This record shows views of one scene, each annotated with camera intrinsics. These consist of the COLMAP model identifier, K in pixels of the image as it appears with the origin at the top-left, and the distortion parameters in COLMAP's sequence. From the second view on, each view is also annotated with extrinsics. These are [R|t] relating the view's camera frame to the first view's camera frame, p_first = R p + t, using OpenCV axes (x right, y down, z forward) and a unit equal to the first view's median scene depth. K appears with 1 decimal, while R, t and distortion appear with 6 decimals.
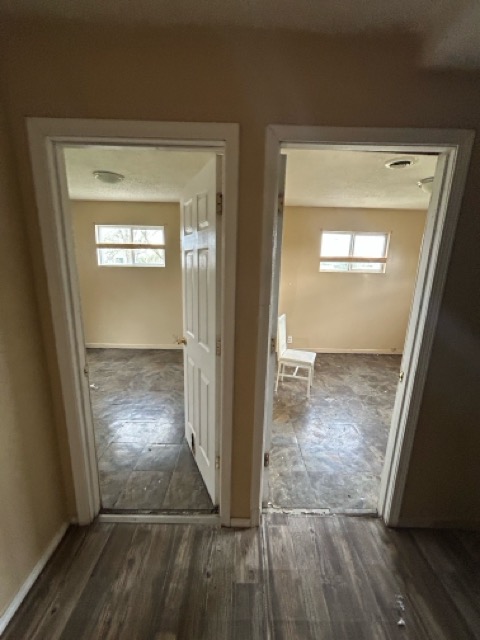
lens RADIAL K [[261.1, 0, 244.6], [0, 261.1, 319.4], [0, 0, 1]] dist [0.002425, -0.000127]
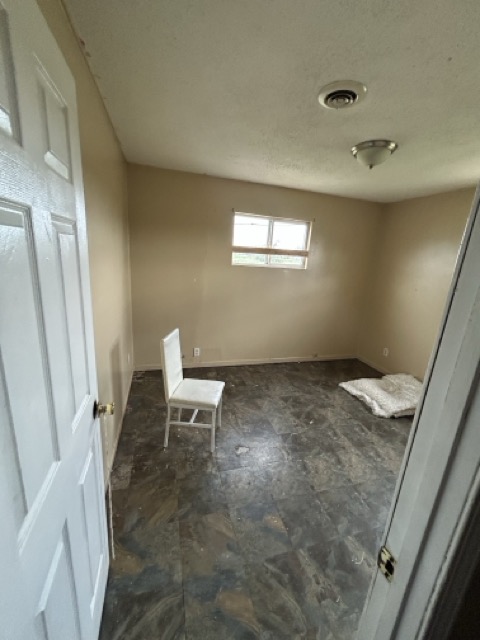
lens RADIAL K [[261.1, 0, 243.2], [0, 261.1, 319.1], [0, 0, 1]] dist [0.002425, -0.000127]
pose [[0.960863, -0.026426, 0.275762, 0.115976], [0.014594, 0.998886, 0.044870, -0.065338], [-0.276640, -0.039090, 0.960178, 0.272990]]
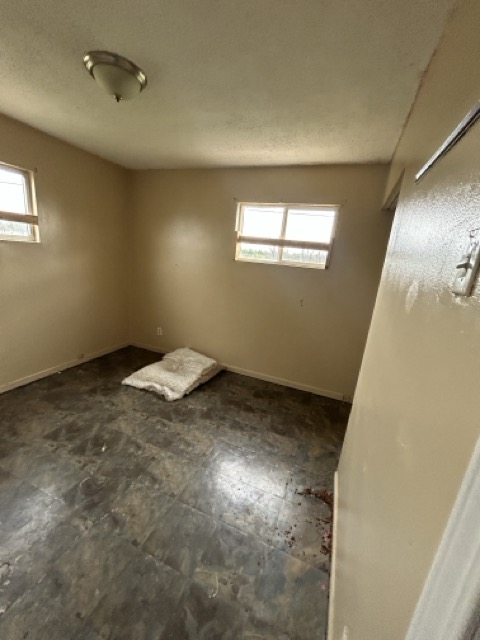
lens RADIAL K [[261.1, 0, 241.1], [0, 261.1, 319.3], [0, 0, 1]] dist [0.002425, -0.000127]
pose [[0.388283, -0.215579, 0.895970, 0.169302], [0.118362, 0.975866, 0.183509, -0.073445], [-0.913907, 0.034796, 0.404429, 0.408031]]
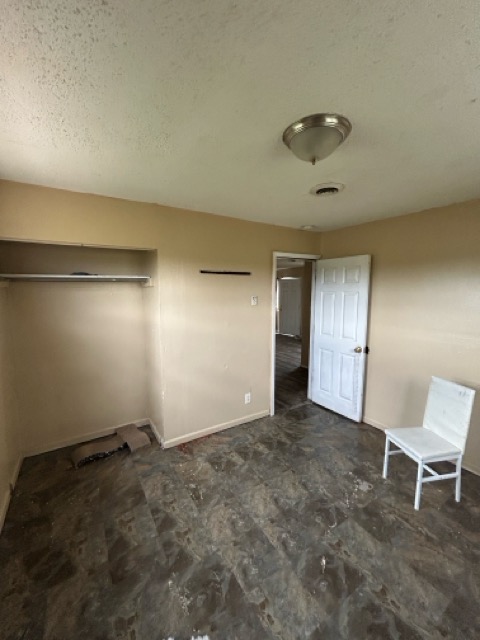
lens RADIAL K [[261.1, 0, 242.6], [0, 261.1, 320.7], [0, 0, 1]] dist [0.002425, -0.000127]
pose [[-0.847277, 0.030188, -0.530293, 0.802170], [-0.142836, 0.948656, 0.282221, -0.233920], [0.511585, 0.314865, -0.799463, 1.029787]]
